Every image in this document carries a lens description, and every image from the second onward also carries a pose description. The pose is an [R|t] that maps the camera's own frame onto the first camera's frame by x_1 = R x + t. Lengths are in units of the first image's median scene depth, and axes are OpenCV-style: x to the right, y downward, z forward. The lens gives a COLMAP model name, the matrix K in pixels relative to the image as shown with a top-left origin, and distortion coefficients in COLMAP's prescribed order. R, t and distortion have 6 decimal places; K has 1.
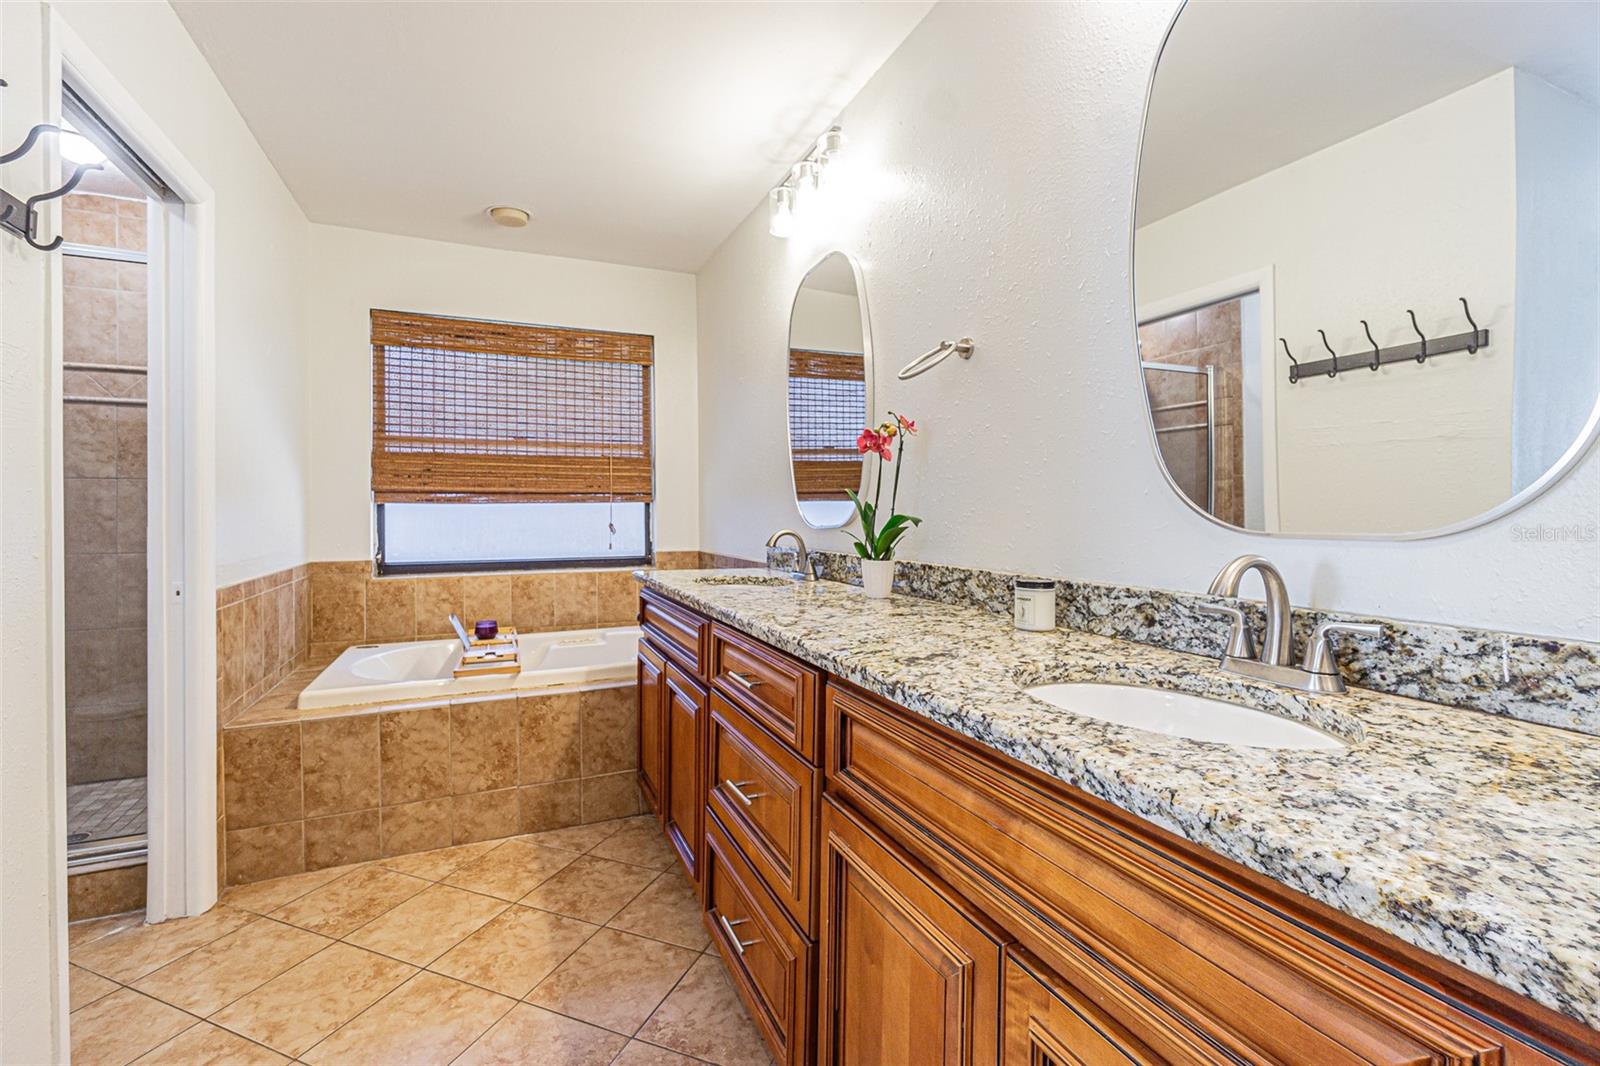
lens RADIAL K [[696.2, 0, 798.1], [0, 696.2, 517.3], [0, 0, 1]] dist [-0.007001, 0.000632]
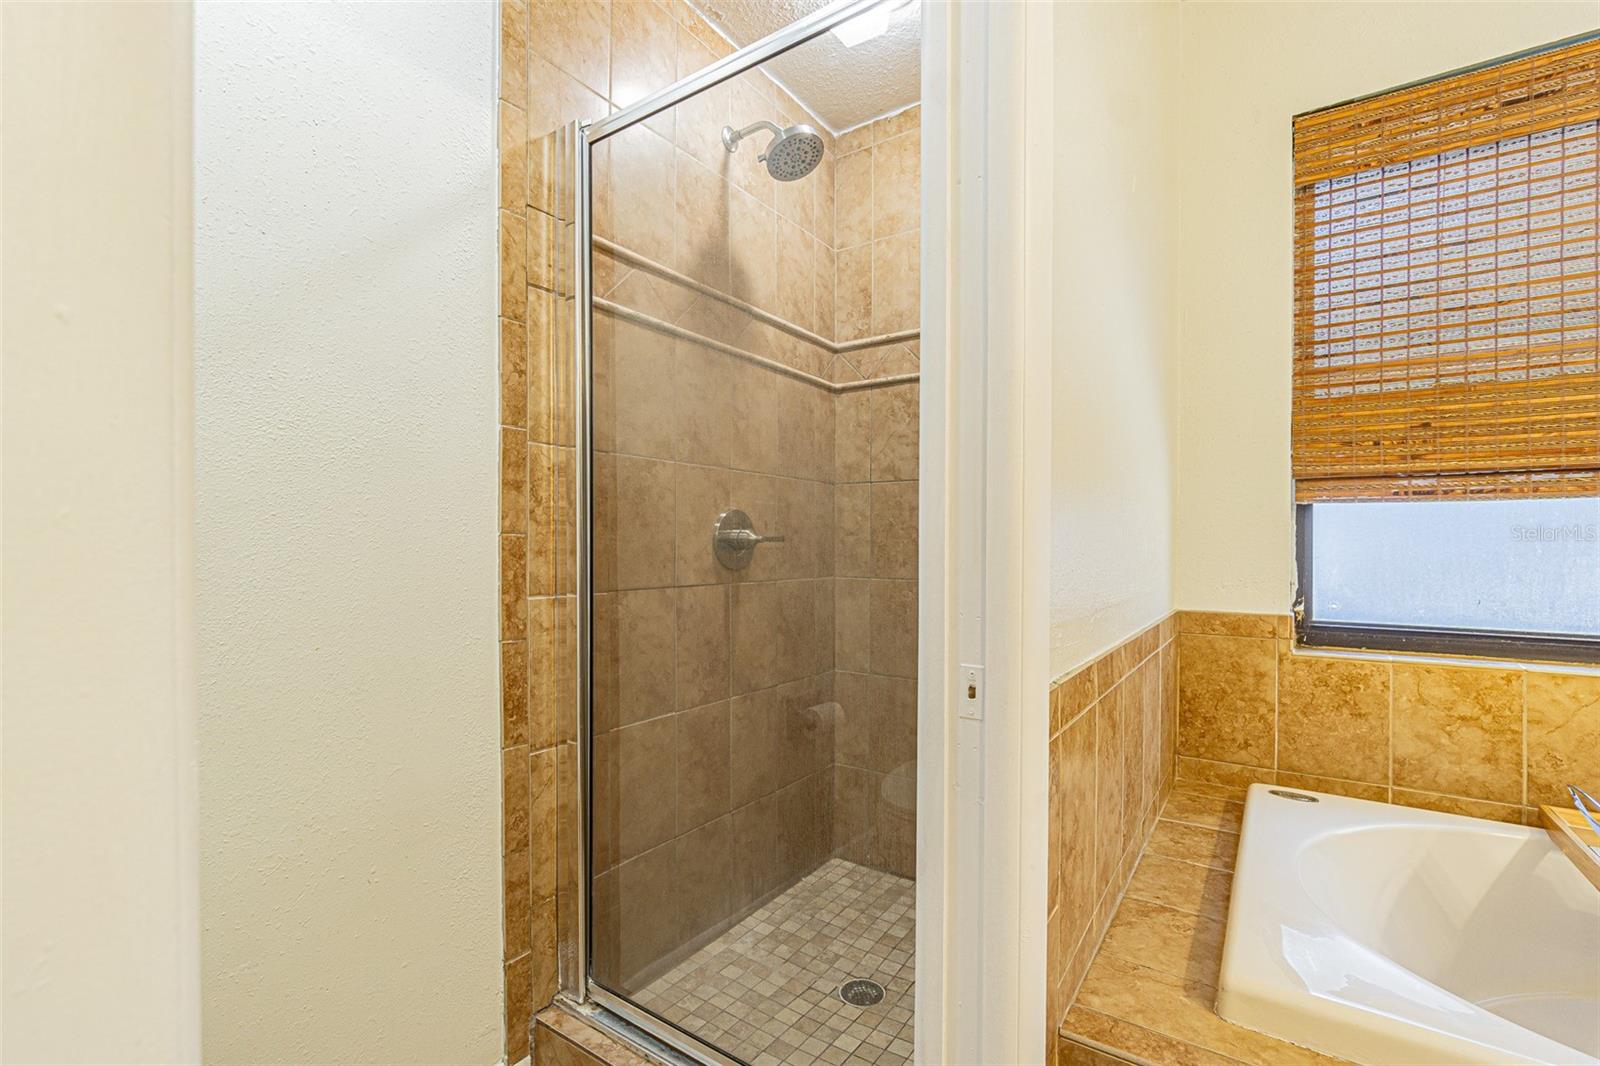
lens RADIAL K [[696.2, 0, 794.5], [0, 696.2, 549.1], [0, 0, 1]] dist [-0.007001, 0.000632]
pose [[0.517396, 0.006611, -0.855721, -0.361041], [-0.011641, 0.999932, 0.000686, 0.017087], [0.855667, 0.009607, 0.517438, 0.419371]]
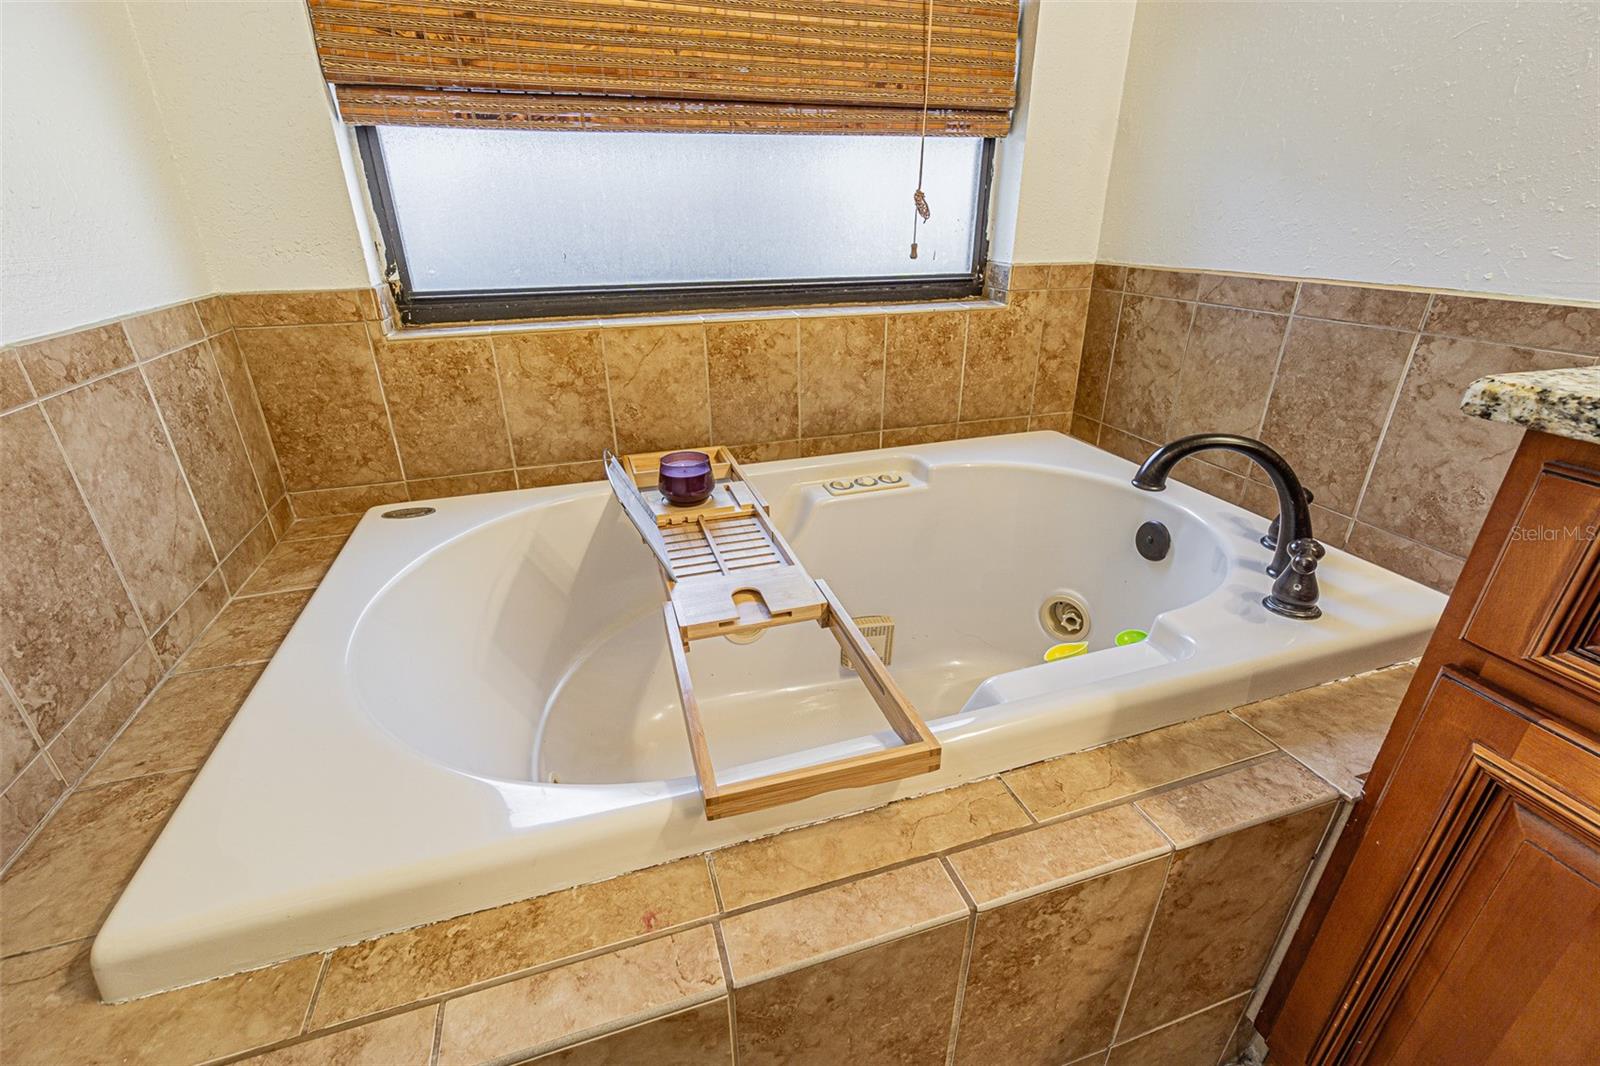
lens RADIAL K [[696.2, 0, 799.8], [0, 696.2, 527.0], [0, 0, 1]] dist [-0.007001, 0.000632]
pose [[0.994582, 0.041286, -0.095405, -0.325929], [0.001169, 0.913255, 0.407386, 0.025230], [0.103948, -0.405290, 0.908259, 0.601890]]
